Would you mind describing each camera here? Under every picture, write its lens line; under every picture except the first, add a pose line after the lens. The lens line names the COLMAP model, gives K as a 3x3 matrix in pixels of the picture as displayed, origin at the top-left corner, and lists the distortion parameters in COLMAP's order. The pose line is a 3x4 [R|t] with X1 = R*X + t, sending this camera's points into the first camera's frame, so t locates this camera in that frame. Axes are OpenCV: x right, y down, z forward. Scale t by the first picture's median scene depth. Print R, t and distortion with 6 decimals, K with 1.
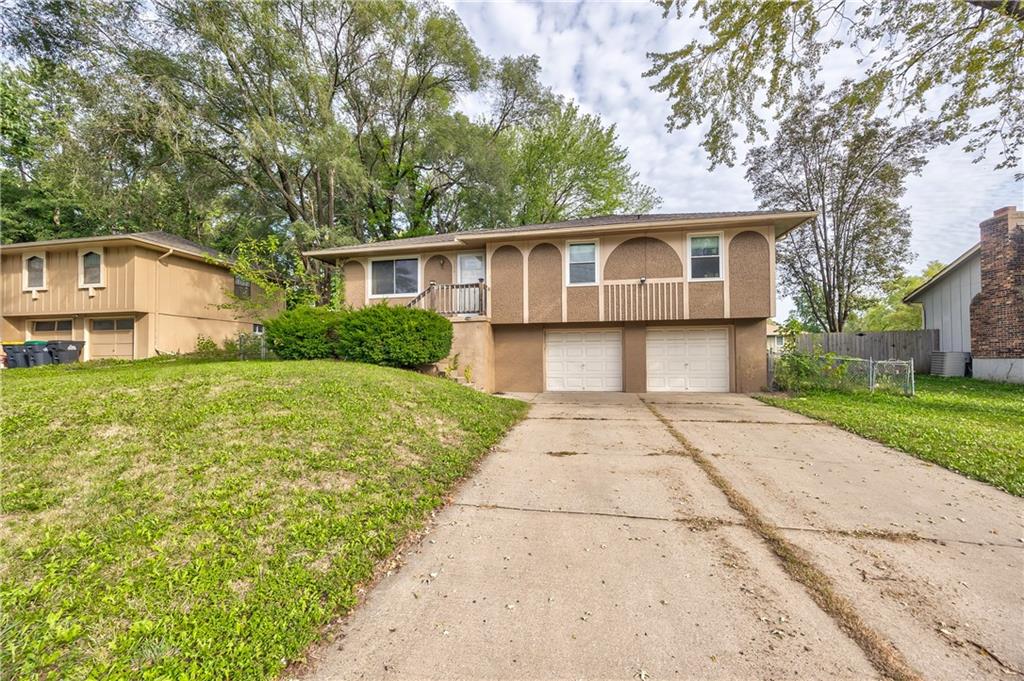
lens RADIAL K [[399.2, 0, 511.2], [0, 399.2, 346.7], [0, 0, 1]] dist [-0.006191, 0.000080]
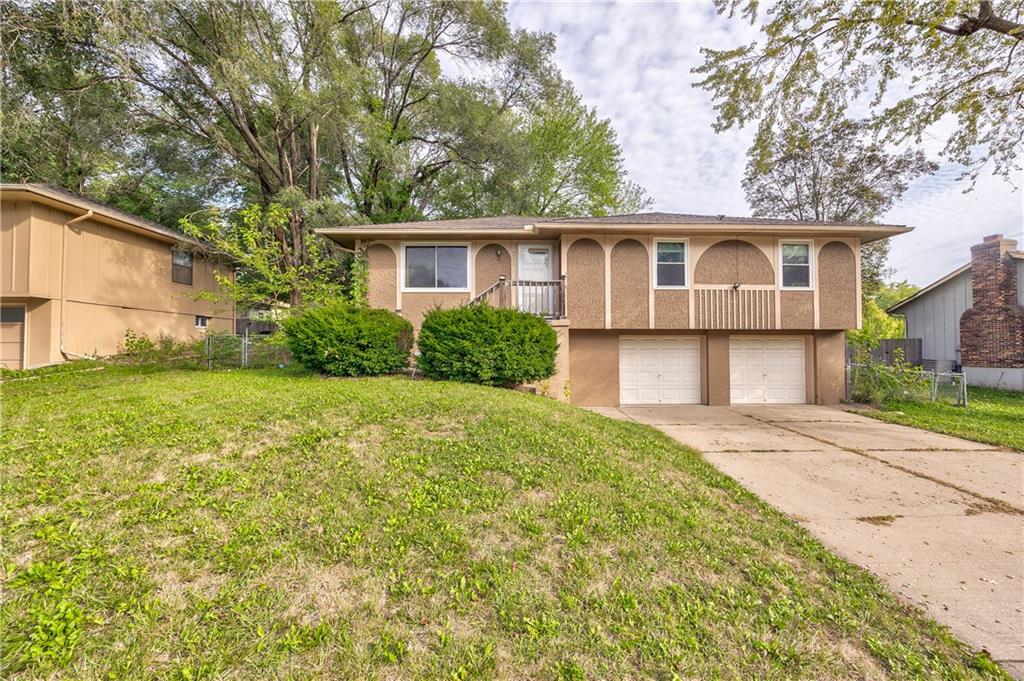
lens RADIAL K [[399.2, 0, 515.7], [0, 399.2, 336.9], [0, 0, 1]] dist [-0.006191, 0.000080]
pose [[0.976024, 0.014223, 0.217198, -0.334386], [-0.013689, 0.999898, -0.003966, -0.033703], [-0.217232, 0.000897, 0.976119, 0.182424]]
